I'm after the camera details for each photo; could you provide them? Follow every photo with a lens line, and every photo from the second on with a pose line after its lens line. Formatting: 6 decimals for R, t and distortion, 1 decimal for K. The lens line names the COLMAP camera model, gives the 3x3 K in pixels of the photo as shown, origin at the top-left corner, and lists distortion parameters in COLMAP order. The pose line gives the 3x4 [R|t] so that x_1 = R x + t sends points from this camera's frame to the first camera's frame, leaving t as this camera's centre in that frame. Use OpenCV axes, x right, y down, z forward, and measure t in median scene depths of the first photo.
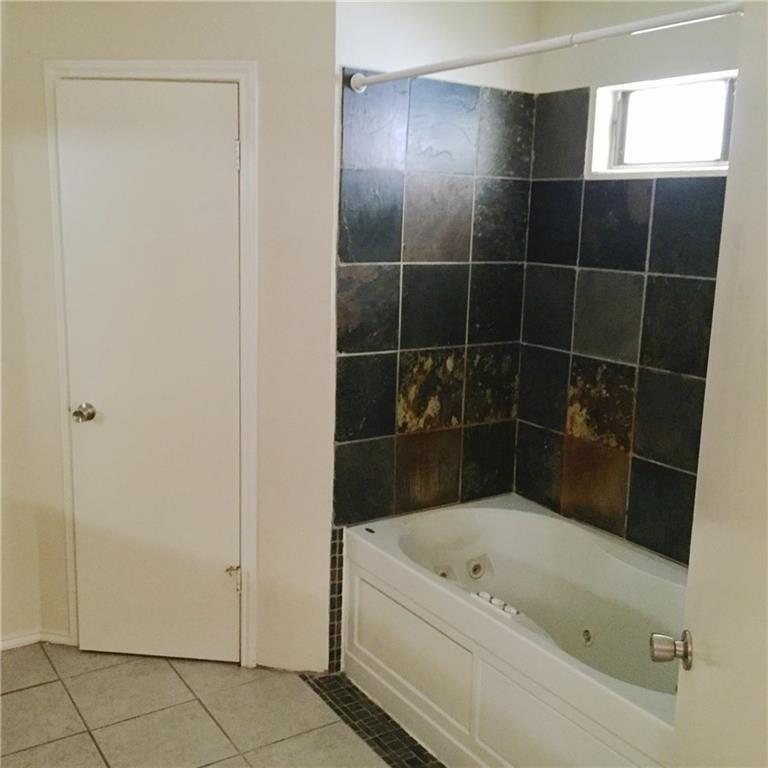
lens RADIAL K [[911.4, 0, 385.8], [0, 911.4, 382.5], [0, 0, 1]] dist [0.068112, 0.000000]
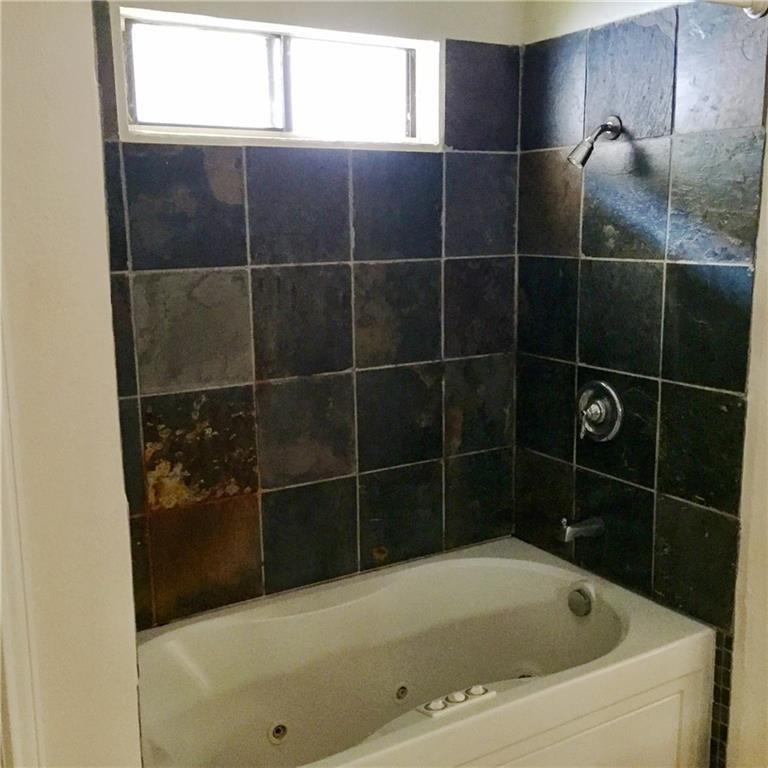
lens RADIAL K [[911.4, 0, 385.8], [0, 911.4, 385.9], [0, 0, 1]] dist [0.068112, 0.000000]
pose [[0.017137, -0.219709, 0.975415, -0.488471], [0.193797, 0.957787, 0.212334, -0.158616], [-0.980892, 0.185394, 0.058993, 0.821778]]
